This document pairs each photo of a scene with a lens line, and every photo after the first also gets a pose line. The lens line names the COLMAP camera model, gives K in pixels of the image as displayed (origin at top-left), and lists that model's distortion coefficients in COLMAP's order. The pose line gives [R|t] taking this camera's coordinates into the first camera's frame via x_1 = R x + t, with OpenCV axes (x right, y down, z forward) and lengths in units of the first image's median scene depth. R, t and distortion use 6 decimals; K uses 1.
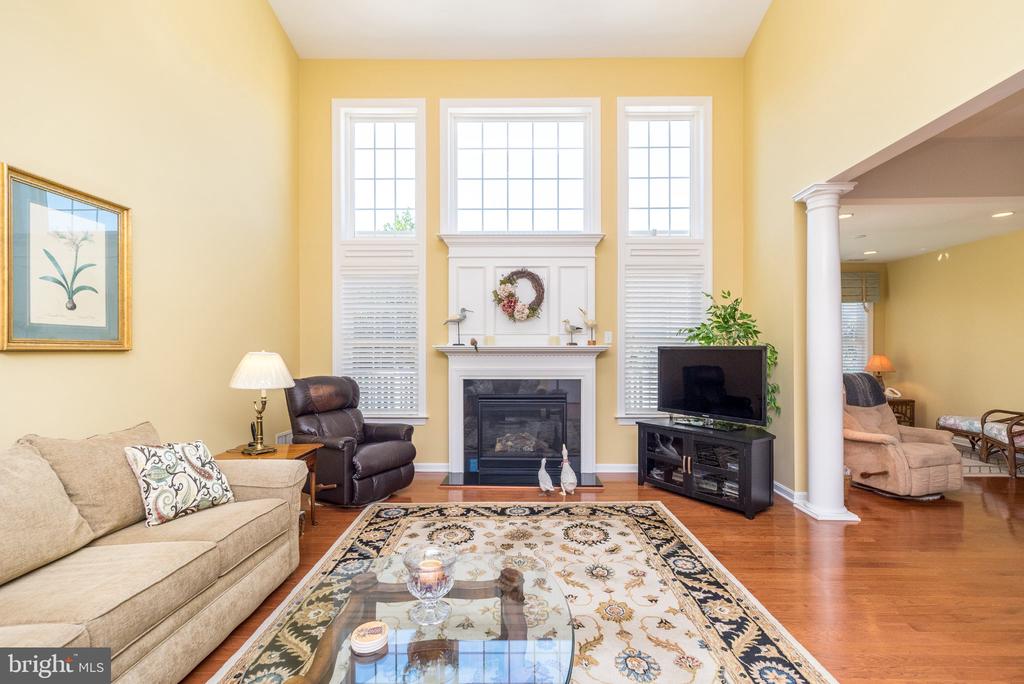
lens RADIAL K [[447.8, 0, 526.8], [0, 447.8, 356.8], [0, 0, 1]] dist [0.007173, 0.000066]
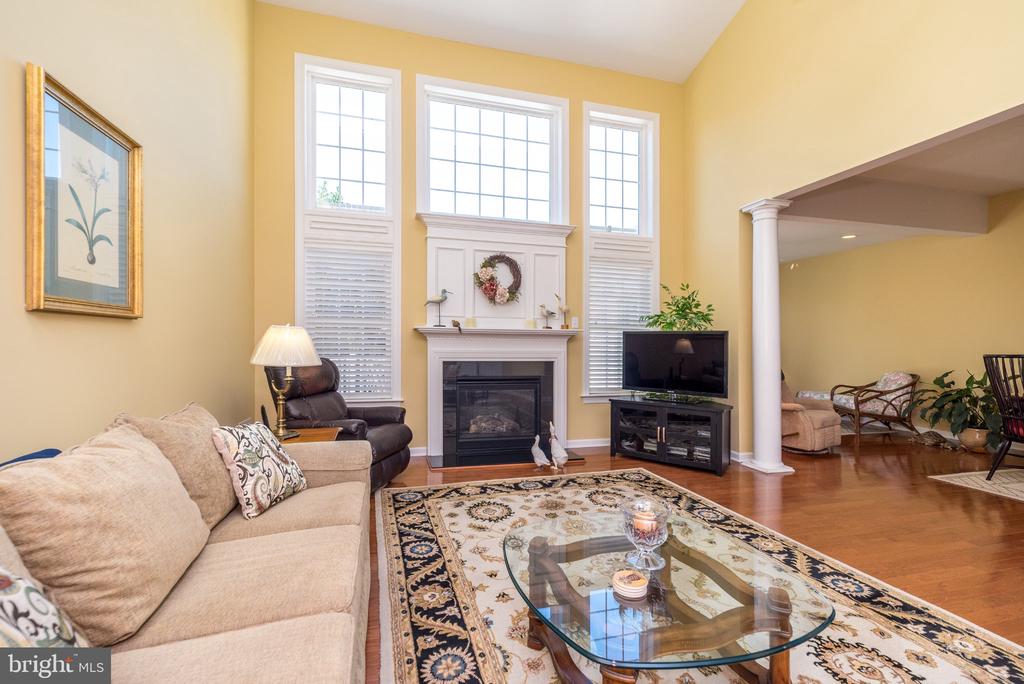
lens RADIAL K [[447.8, 0, 509.8], [0, 447.8, 342.3], [0, 0, 1]] dist [0.007173, 0.000066]
pose [[0.961529, 0.010963, 0.274484, -0.325221], [-0.007986, 0.999897, -0.011961, 0.023753], [-0.274587, 0.009309, 0.961517, 0.012301]]
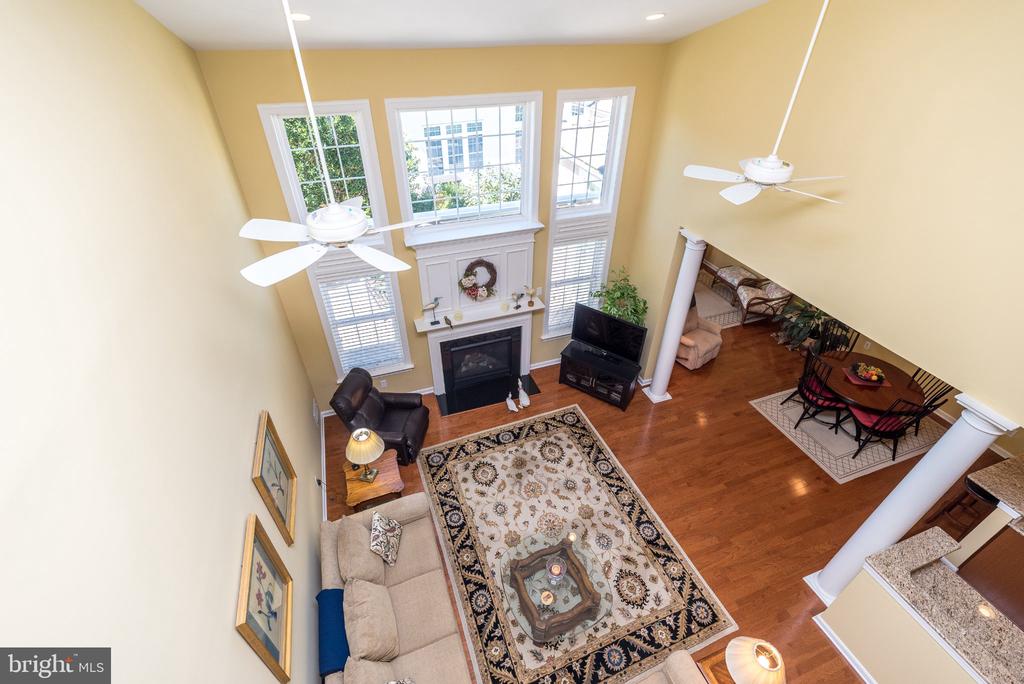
lens RADIAL K [[447.8, 0, 509.5], [0, 447.8, 336.6], [0, 0, 1]] dist [0.007173, 0.000066]
pose [[0.938488, -0.196310, 0.284083, -0.387194], [-0.008495, 0.809309, 0.587322, -0.899202], [-0.345208, -0.553608, 0.757859, -0.085474]]
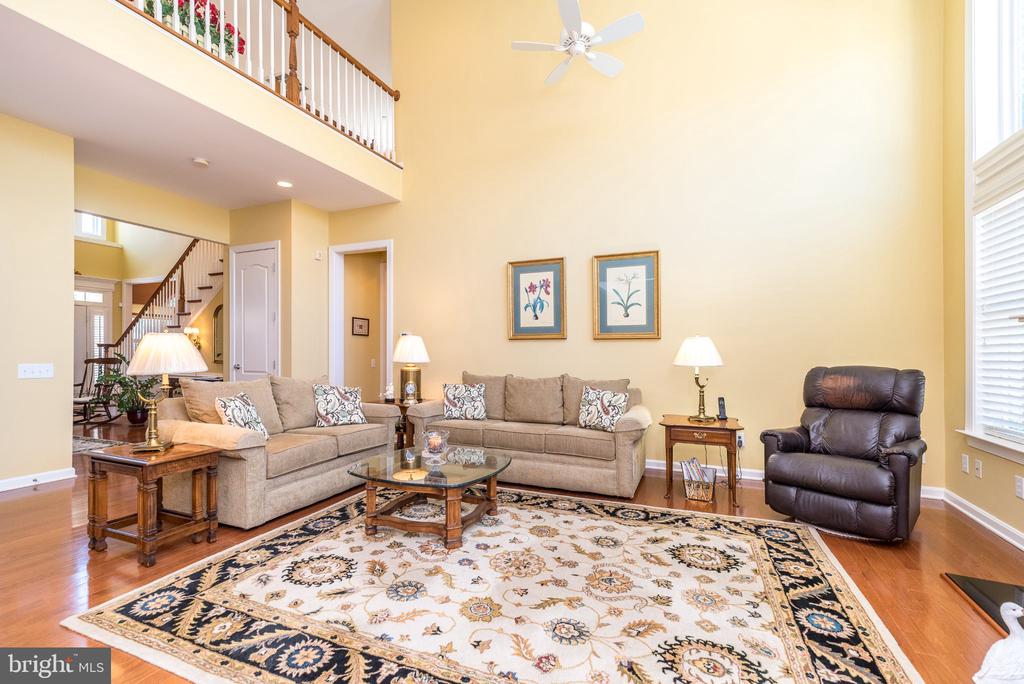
lens RADIAL K [[447.8, 0, 502.4], [0, 447.8, 353.3], [0, 0, 1]] dist [0.007173, 0.000066]
pose [[-0.410476, -0.000344, -0.911871, 0.567882], [-0.012181, 0.999913, 0.005106, 0.027137], [0.911790, 0.013203, -0.410444, 0.797688]]
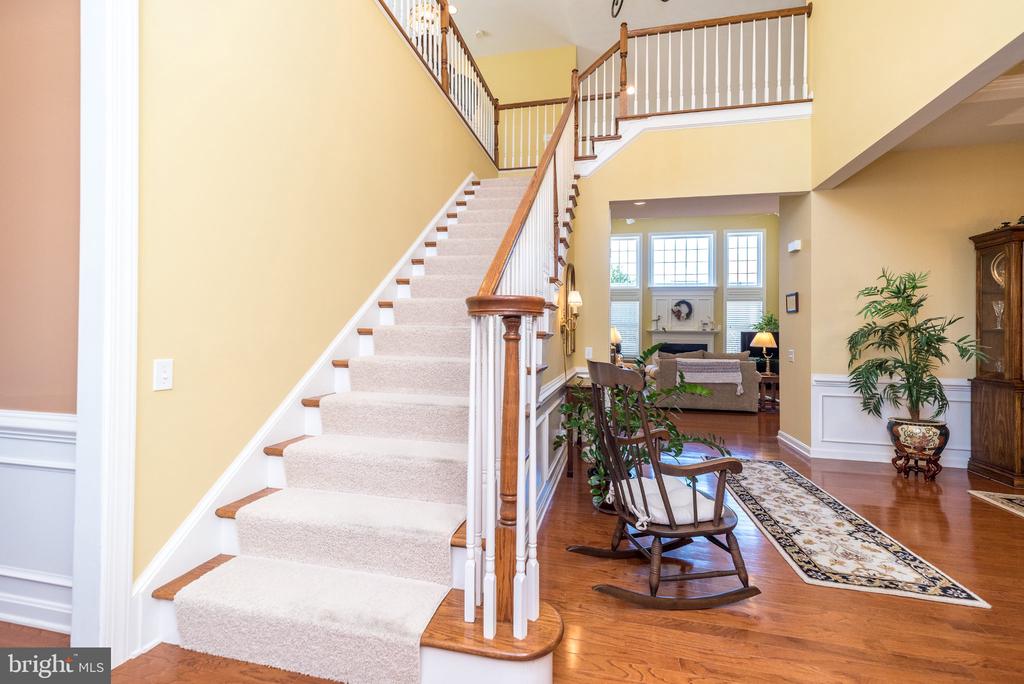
lens RADIAL K [[447.8, 0, 512.0], [0, 447.8, 336.1], [0, 0, 1]] dist [0.007173, 0.000066]
pose [[0.977699, 0.013871, -0.209551, -0.510873], [-0.017590, 0.999719, -0.015895, 0.078830], [0.209271, 0.019226, 0.977669, -2.028644]]
